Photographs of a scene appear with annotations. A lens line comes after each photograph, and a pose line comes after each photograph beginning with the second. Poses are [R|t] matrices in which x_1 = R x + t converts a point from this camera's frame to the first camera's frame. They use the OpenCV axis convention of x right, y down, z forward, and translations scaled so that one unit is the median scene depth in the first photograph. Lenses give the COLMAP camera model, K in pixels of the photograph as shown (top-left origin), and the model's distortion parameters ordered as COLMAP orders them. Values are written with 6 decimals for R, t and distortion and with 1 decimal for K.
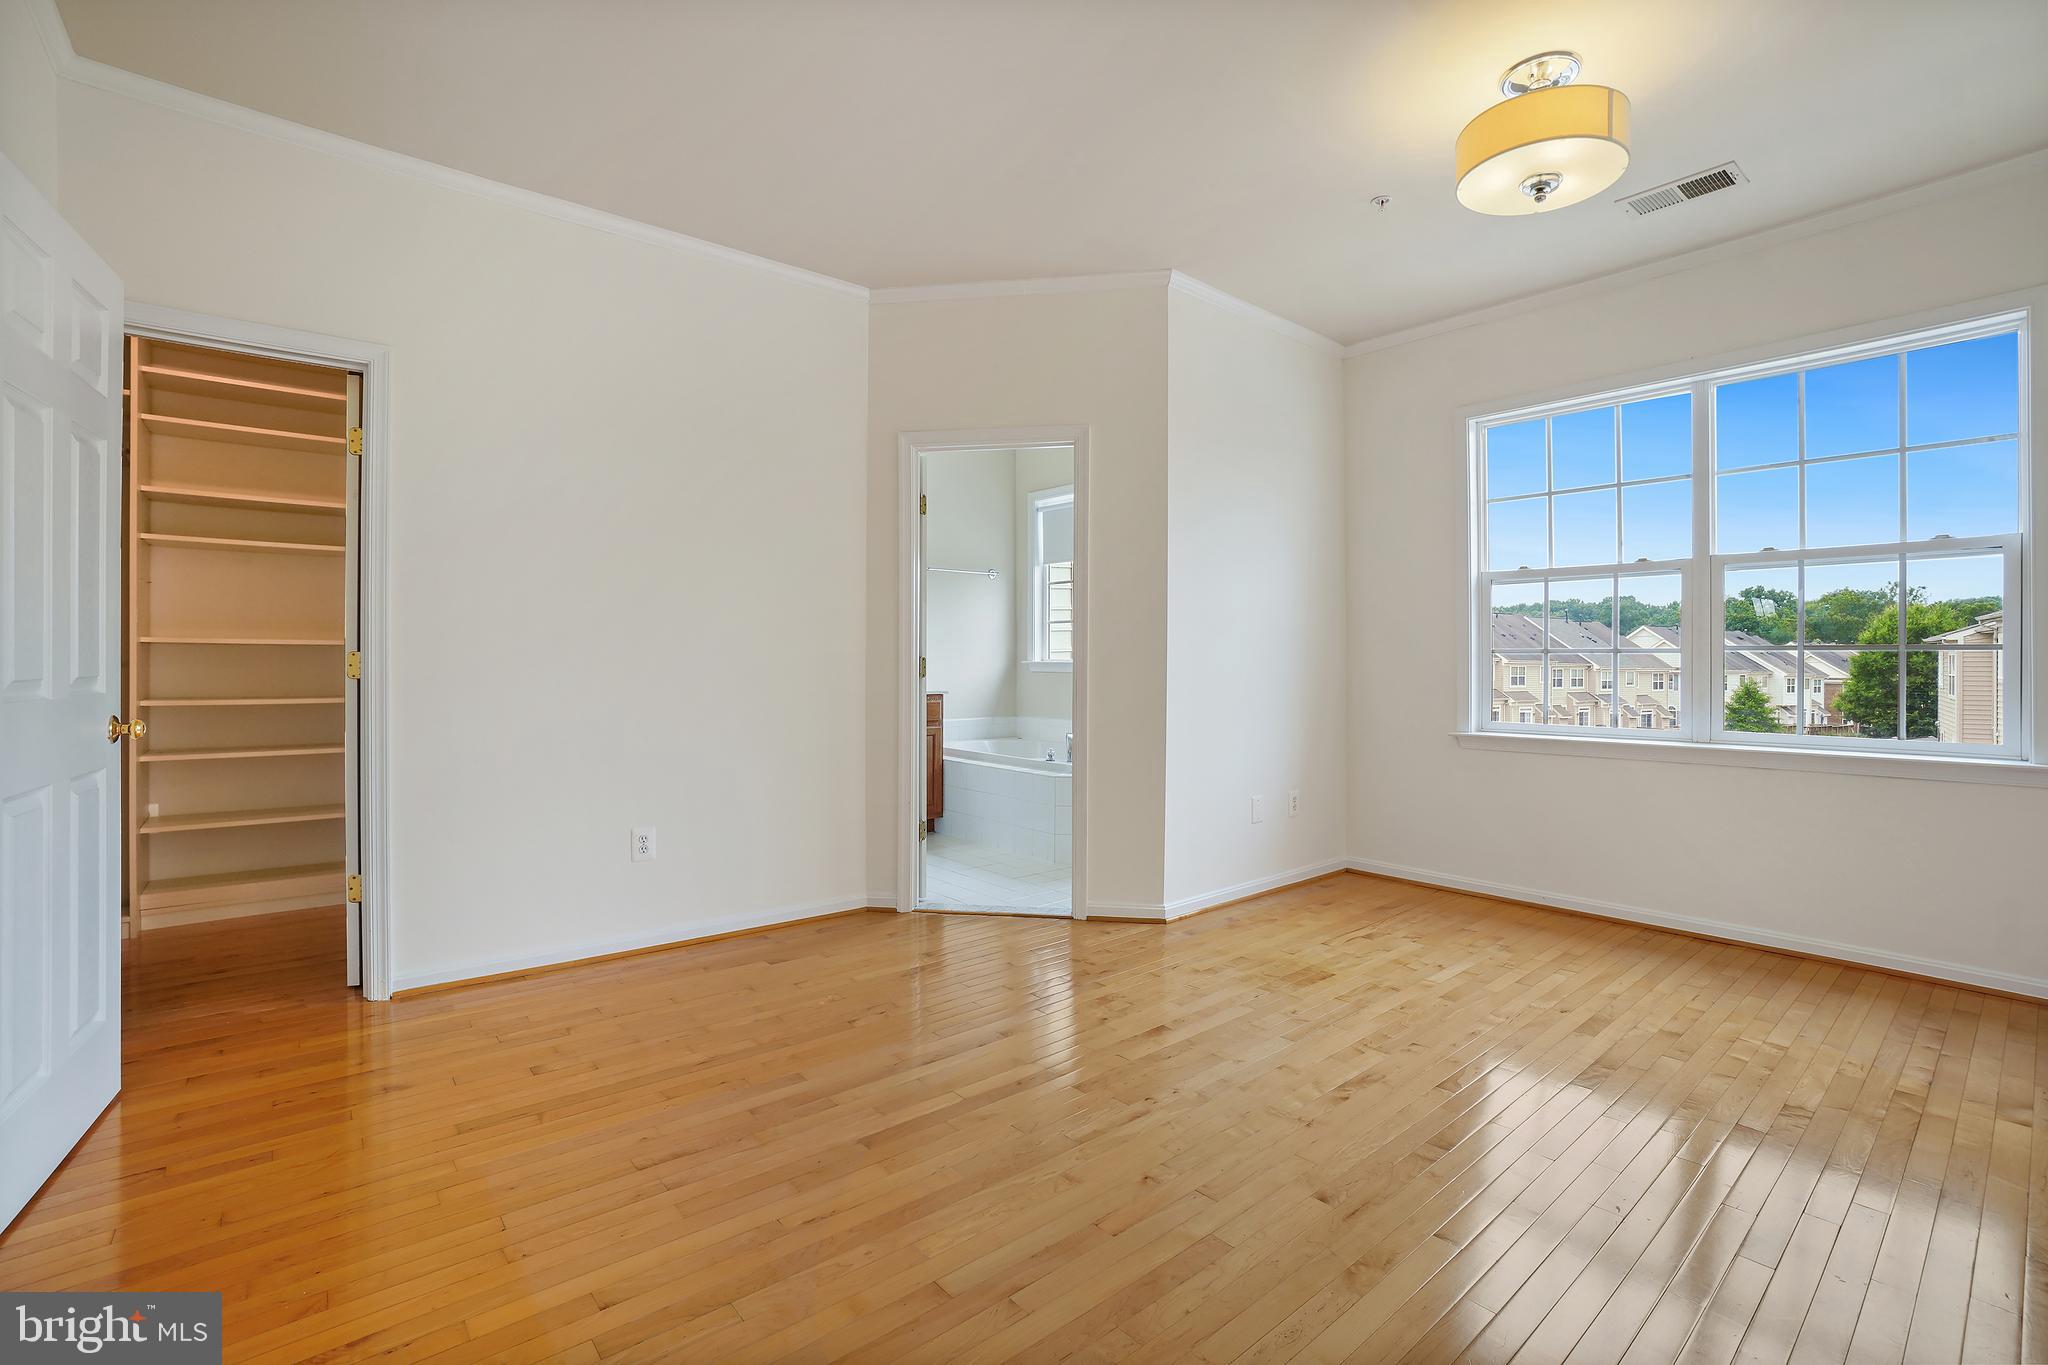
lens RADIAL K [[910.2, 0, 1017.1], [0, 910.2, 664.5], [0, 0, 1]] dist [-0.048440, 0.017966]
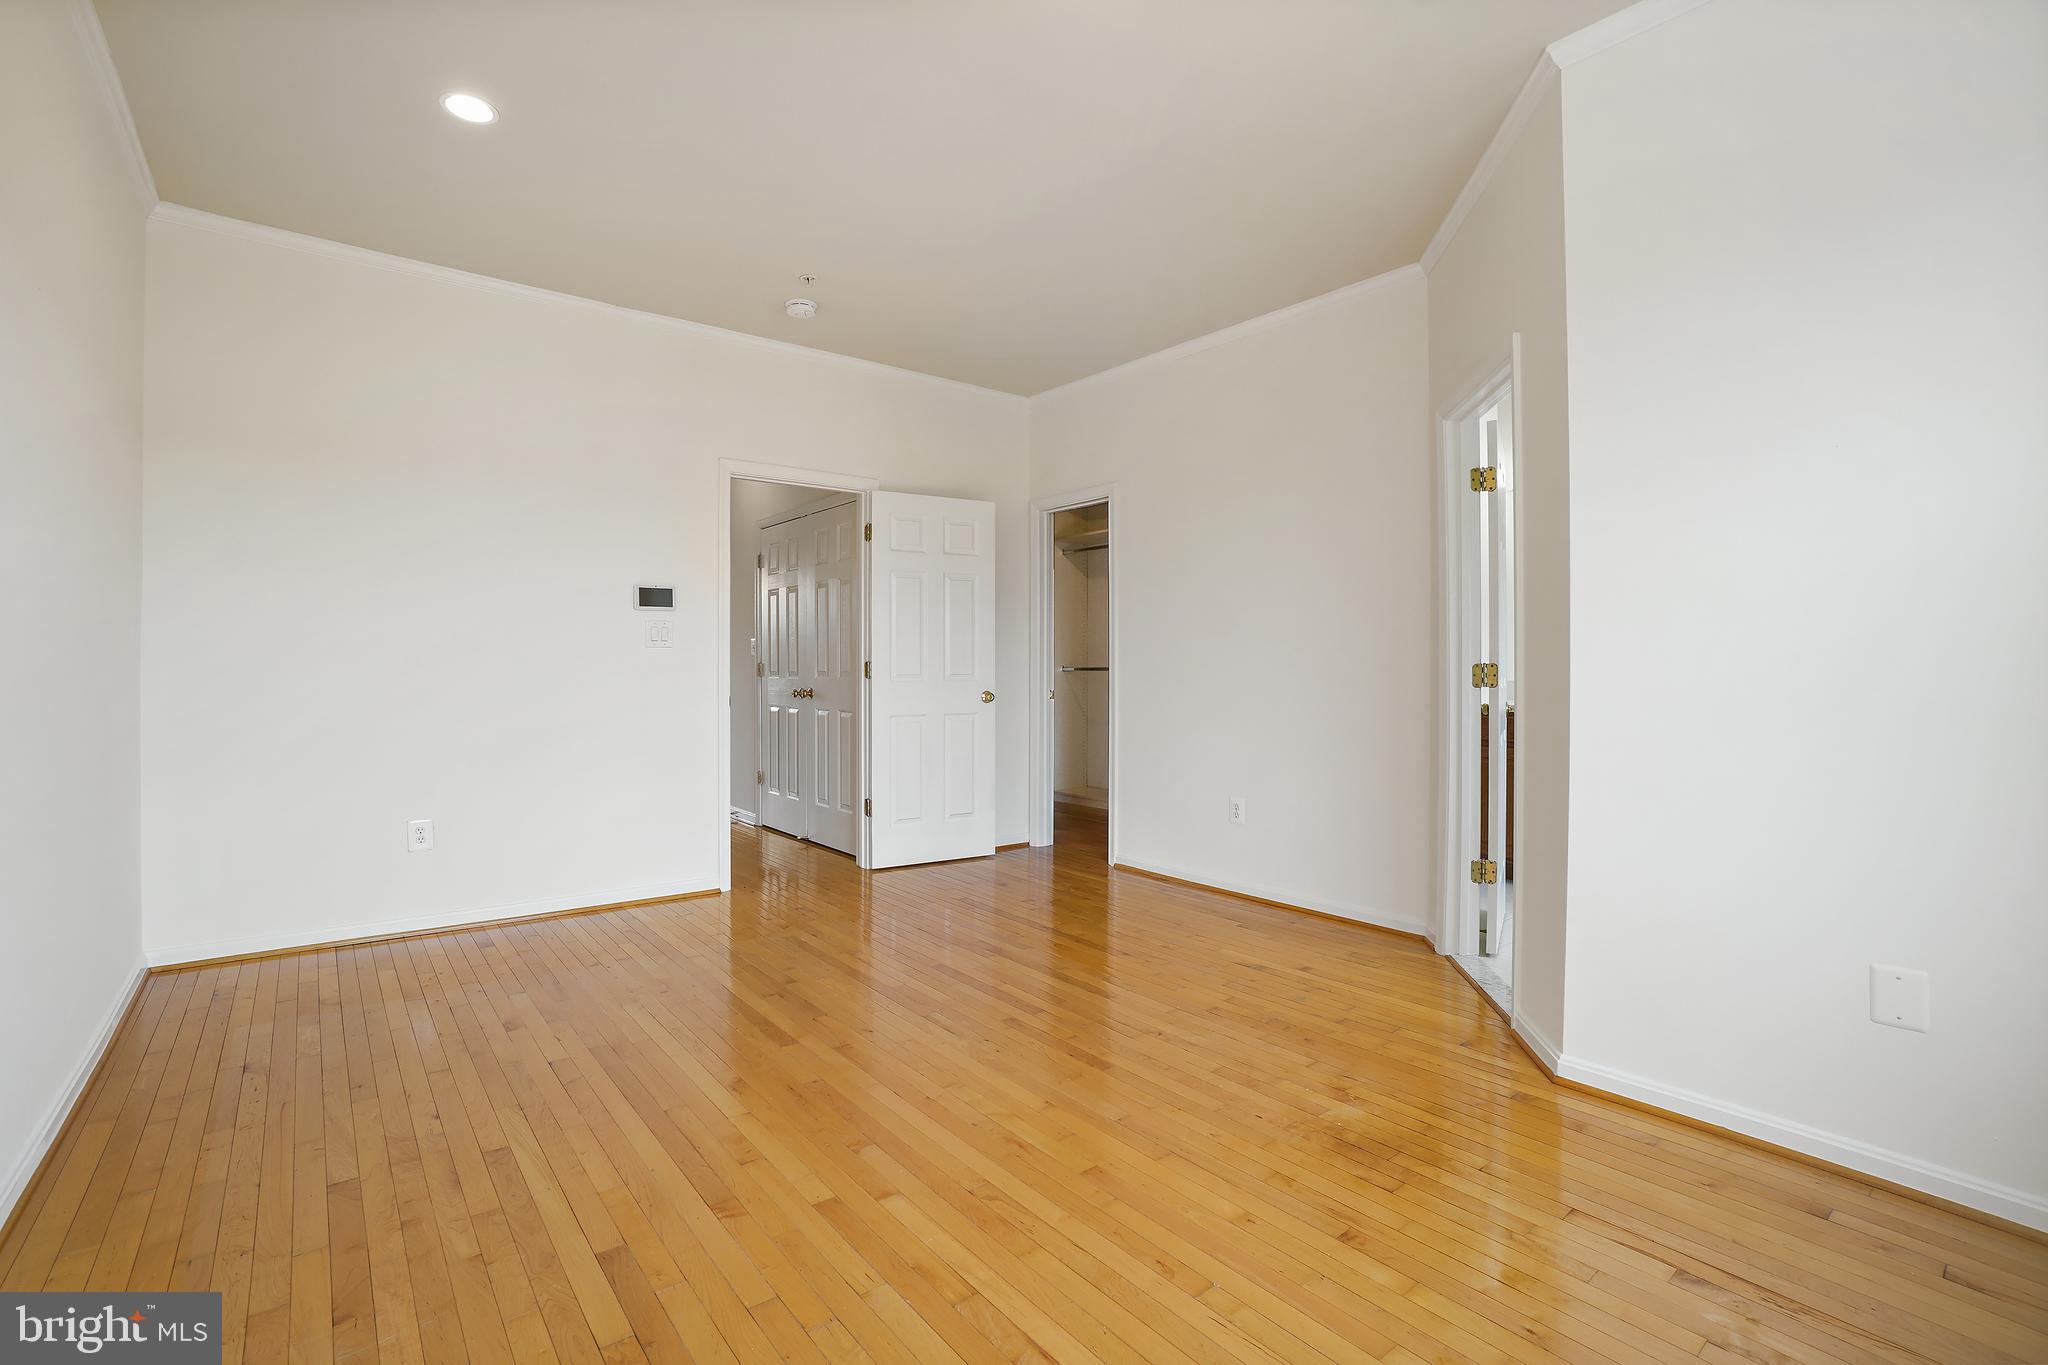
lens RADIAL K [[899.1, 0, 1024.0], [0, 899.1, 682.5], [0, 0, 1]] dist [0.000651, 0.000011]
pose [[-0.016618, 0.007857, -0.999831, 0.831499], [-0.005540, 0.999953, 0.007950, 0.006030], [0.999847, 0.005671, -0.016573, 0.676461]]
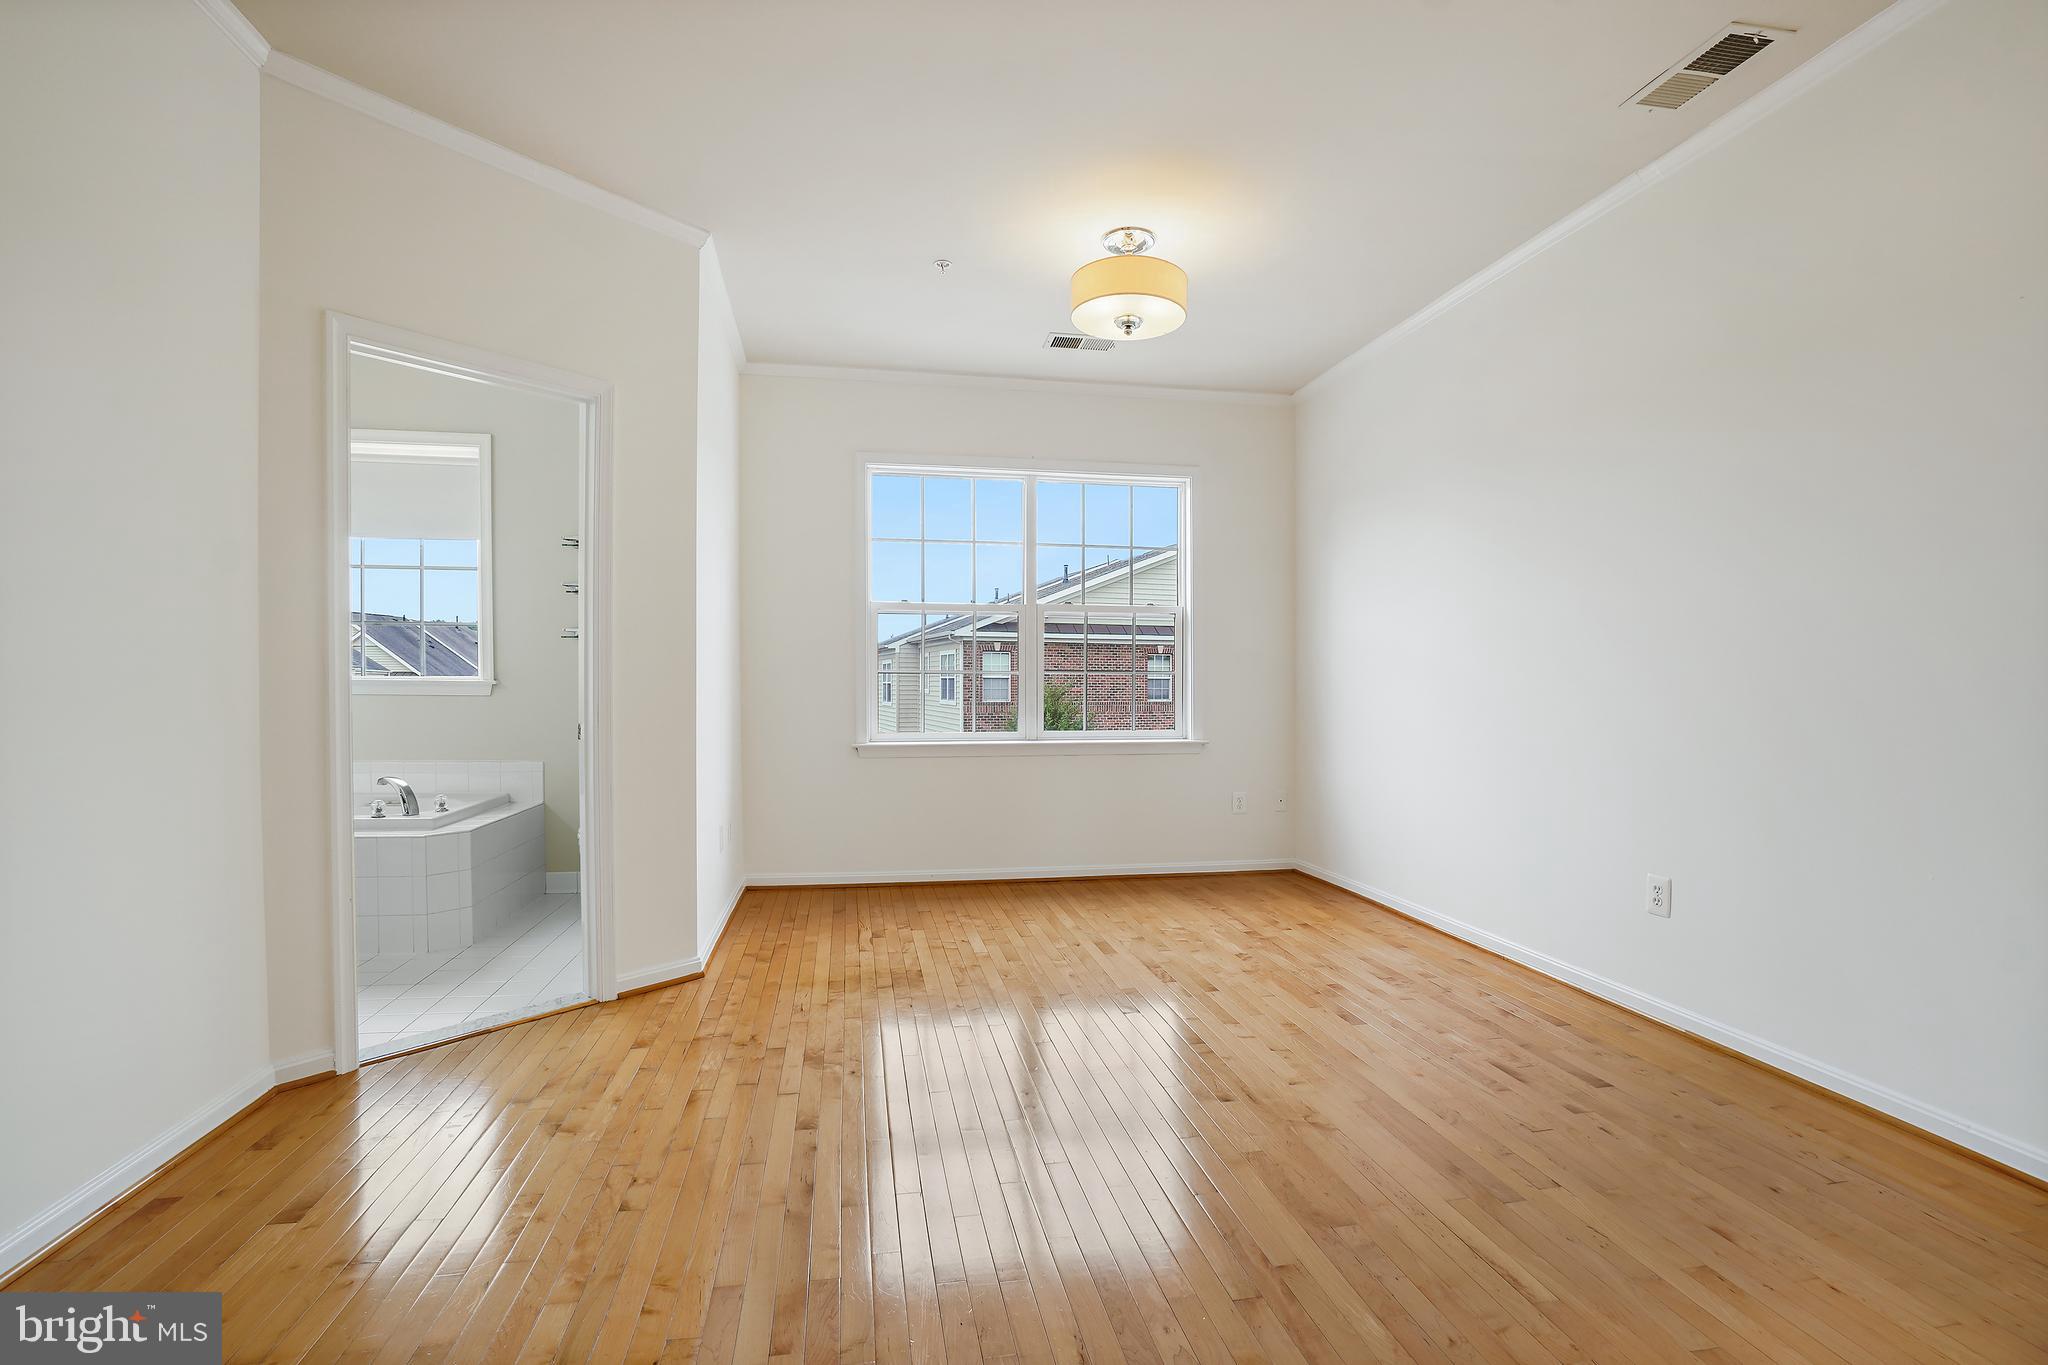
lens RADIAL K [[914.6, 0, 1012.9], [0, 914.6, 708.2], [0, 0, 1]] dist [-0.060540, 0.017667]
pose [[0.497757, -0.022832, 0.867016, -0.471685], [-0.003631, 0.999590, 0.028408, -0.002176], [-0.867309, -0.017288, 0.497470, 0.321067]]
